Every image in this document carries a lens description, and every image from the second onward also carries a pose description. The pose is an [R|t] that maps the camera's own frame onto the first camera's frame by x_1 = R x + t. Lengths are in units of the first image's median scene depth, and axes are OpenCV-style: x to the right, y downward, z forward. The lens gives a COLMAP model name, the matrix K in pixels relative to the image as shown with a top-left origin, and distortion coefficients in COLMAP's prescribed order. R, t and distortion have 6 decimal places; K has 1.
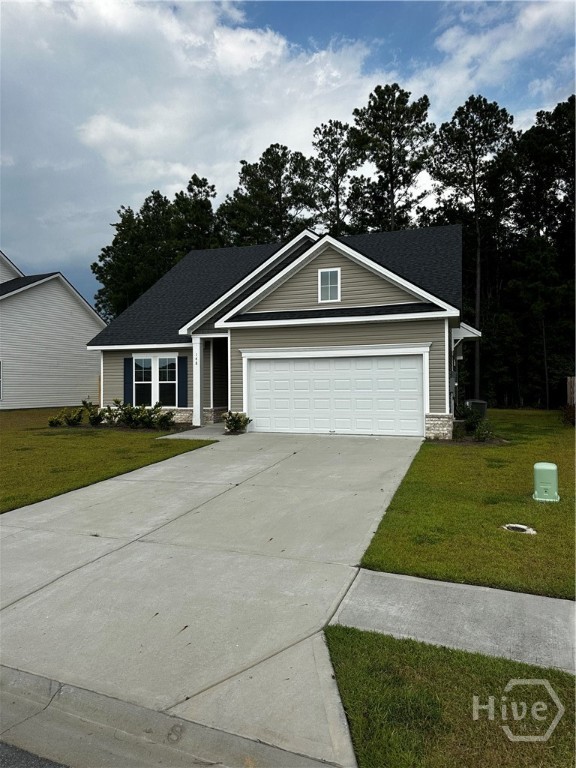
lens RADIAL K [[546.2, 0, 287.1], [0, 546.2, 387.8], [0, 0, 1]] dist [0.020330, -0.023315]
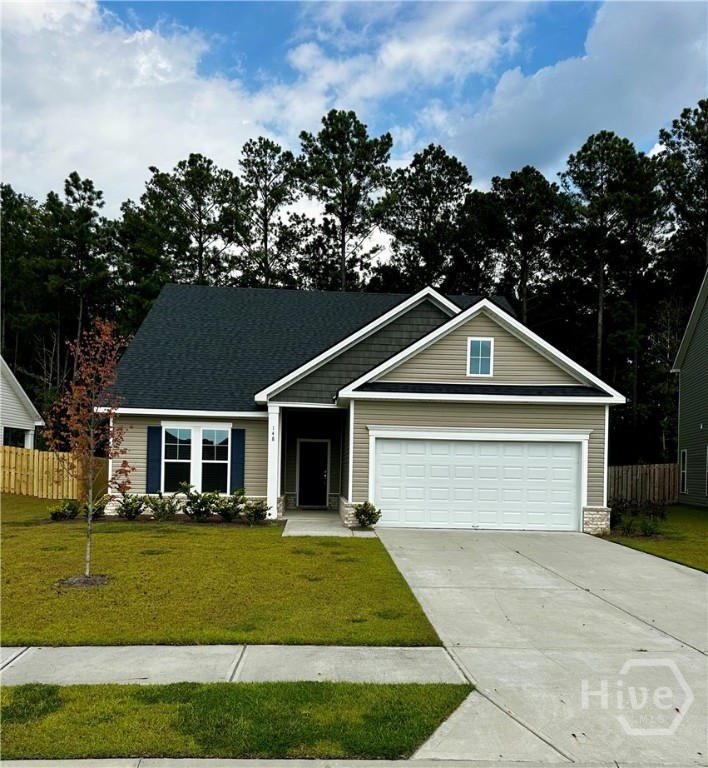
lens RADIAL K [[675.2, 0, 354.1], [0, 675.2, 475.3], [0, 0, 1]] dist [0.039916, -0.036188]
pose [[0.930387, 0.025505, 0.365689, -0.372728], [-0.027218, 0.999629, -0.000471, 0.003654], [-0.365566, -0.009515, 0.930737, 0.058048]]
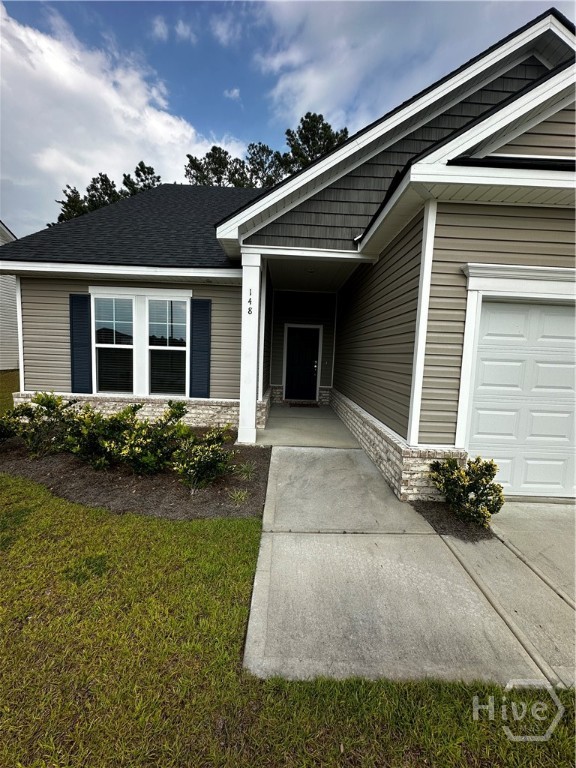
lens RADIAL K [[306.9, 0, 284.1], [0, 306.9, 385.8], [0, 0, 1]] dist [-0.002693, 0.000149]
pose [[0.951300, 0.014582, 0.307921, -0.198507], [-0.046279, 0.994316, 0.095887, -0.007600], [-0.304772, -0.105467, 0.946568, 0.672956]]
